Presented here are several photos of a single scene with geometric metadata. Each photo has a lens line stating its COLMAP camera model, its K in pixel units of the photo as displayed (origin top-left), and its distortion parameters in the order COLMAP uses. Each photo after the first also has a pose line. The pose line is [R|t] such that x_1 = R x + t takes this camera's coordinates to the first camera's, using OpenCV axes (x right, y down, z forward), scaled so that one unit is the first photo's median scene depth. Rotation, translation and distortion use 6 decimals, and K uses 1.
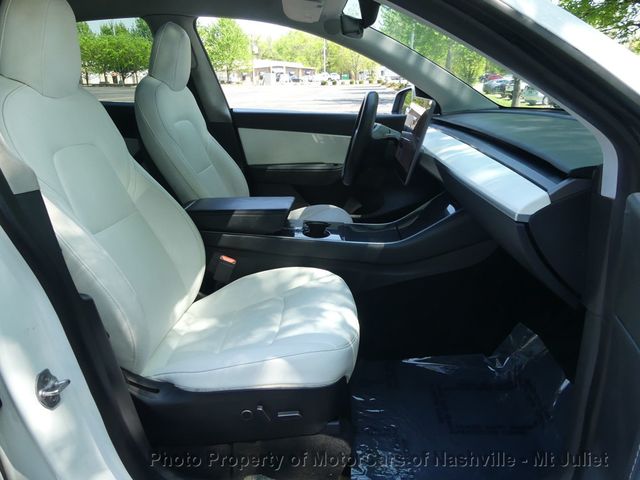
lens RADIAL K [[479.9, 0, 321.3], [0, 479.9, 237.7], [0, 0, 1]] dist [-0.015100, 0.015600]
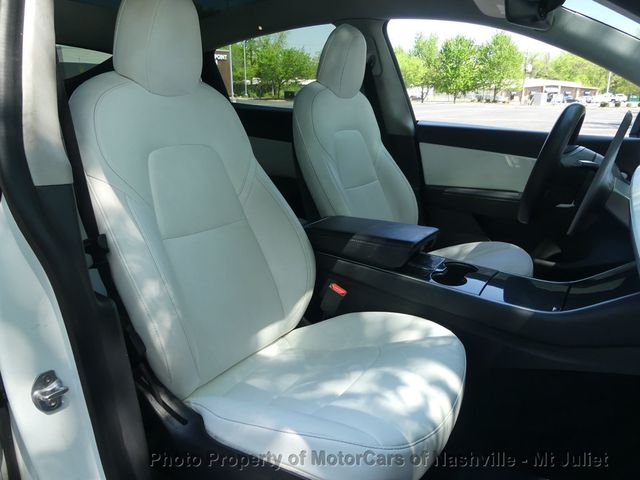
lens RADIAL K [[479.9, 0, 325.3], [0, 479.9, 237.6], [0, 0, 1]] dist [-0.015100, 0.015600]
pose [[0.873631, 0.152884, -0.461947, 0.143571], [-0.168835, 0.985620, 0.006897, -0.040213], [0.456359, 0.071968, 0.886881, 0.182982]]
